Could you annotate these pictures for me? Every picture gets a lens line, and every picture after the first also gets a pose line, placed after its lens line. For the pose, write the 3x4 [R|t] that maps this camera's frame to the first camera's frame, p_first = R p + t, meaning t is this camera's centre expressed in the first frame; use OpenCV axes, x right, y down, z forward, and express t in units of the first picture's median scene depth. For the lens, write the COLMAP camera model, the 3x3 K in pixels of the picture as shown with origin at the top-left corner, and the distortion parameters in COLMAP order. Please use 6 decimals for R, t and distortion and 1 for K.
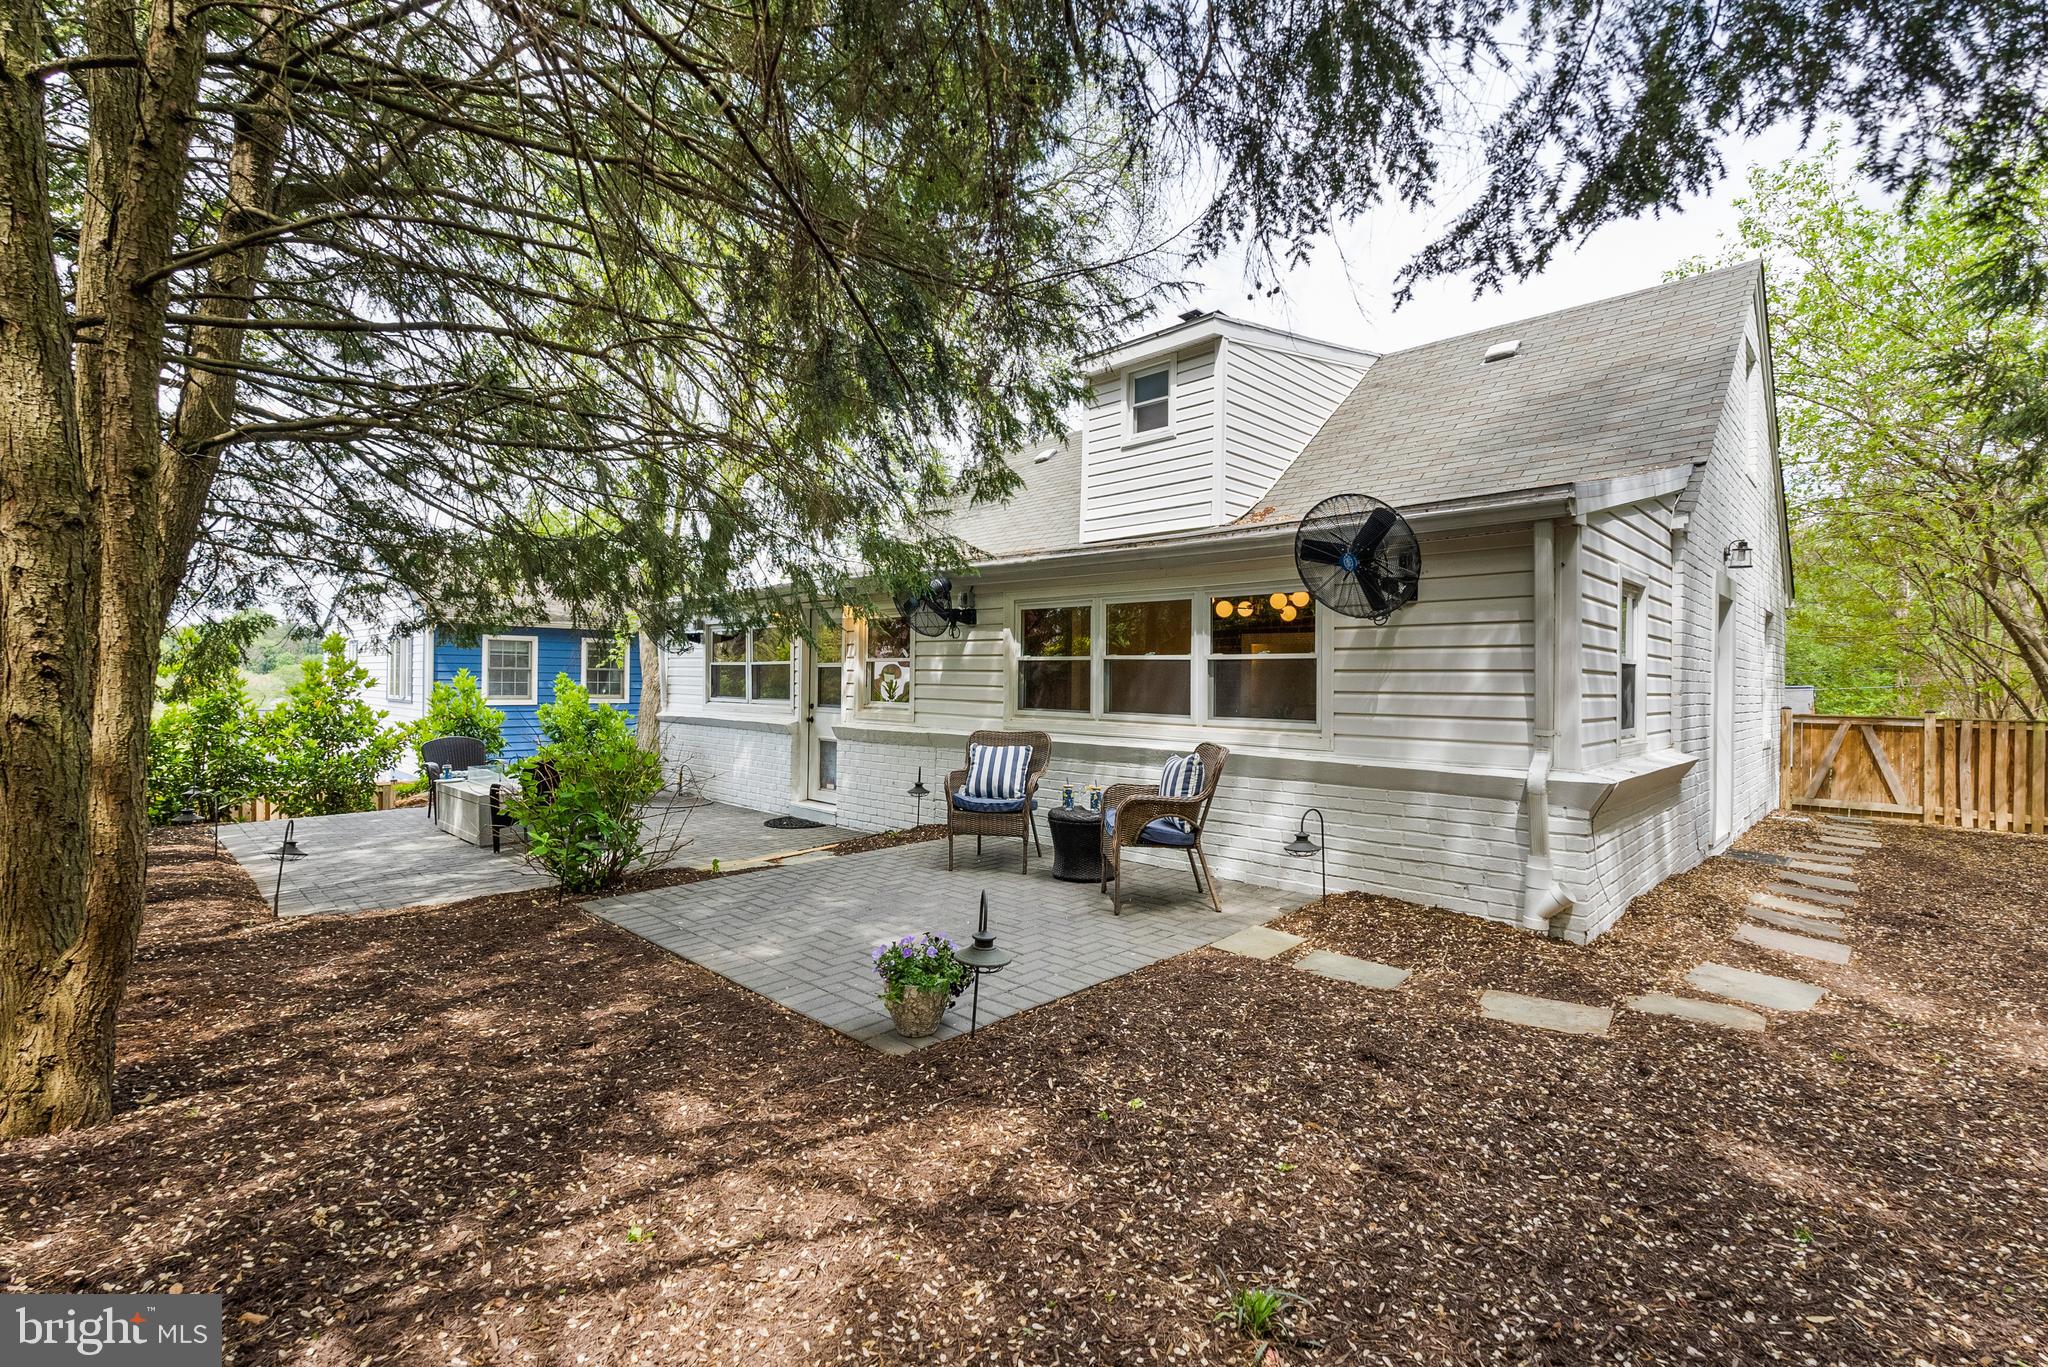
lens RADIAL K [[900.8, 0, 1029.8], [0, 900.8, 684.4], [0, 0, 1]] dist [-0.006787, 0.001191]
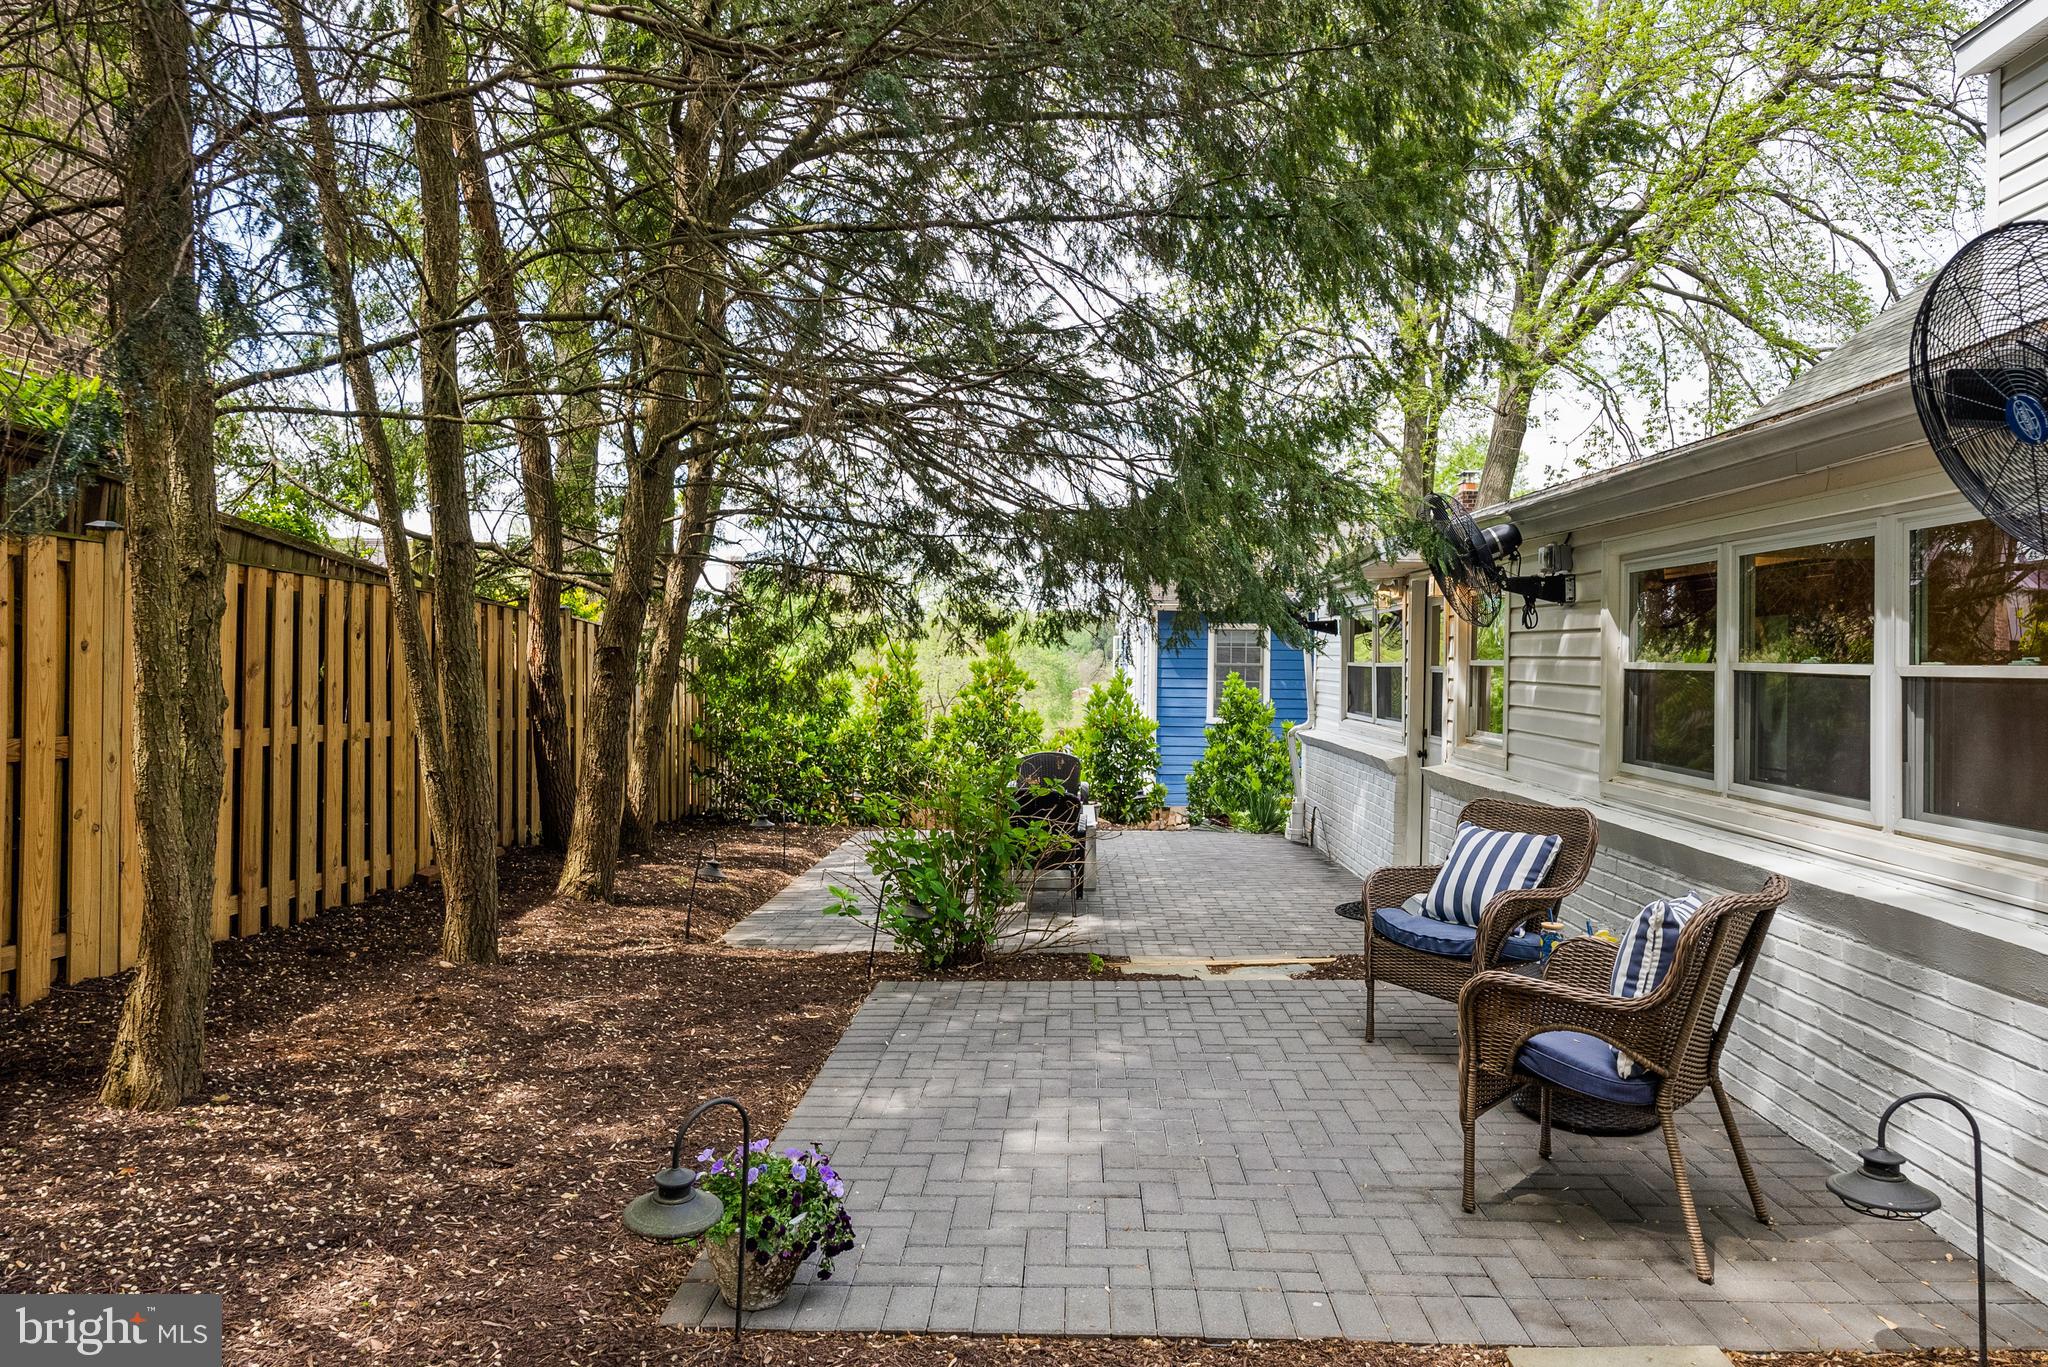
lens RADIAL K [[1247.0, 0, 1023.6], [0, 1247.0, 675.5], [0, 0, 1]] dist [-0.009484, -0.000061]
pose [[0.681983, 0.004341, -0.731355, 0.459067], [-0.005538, 0.999984, 0.000771, -0.034559], [0.731347, 0.003524, 0.681997, 0.399450]]
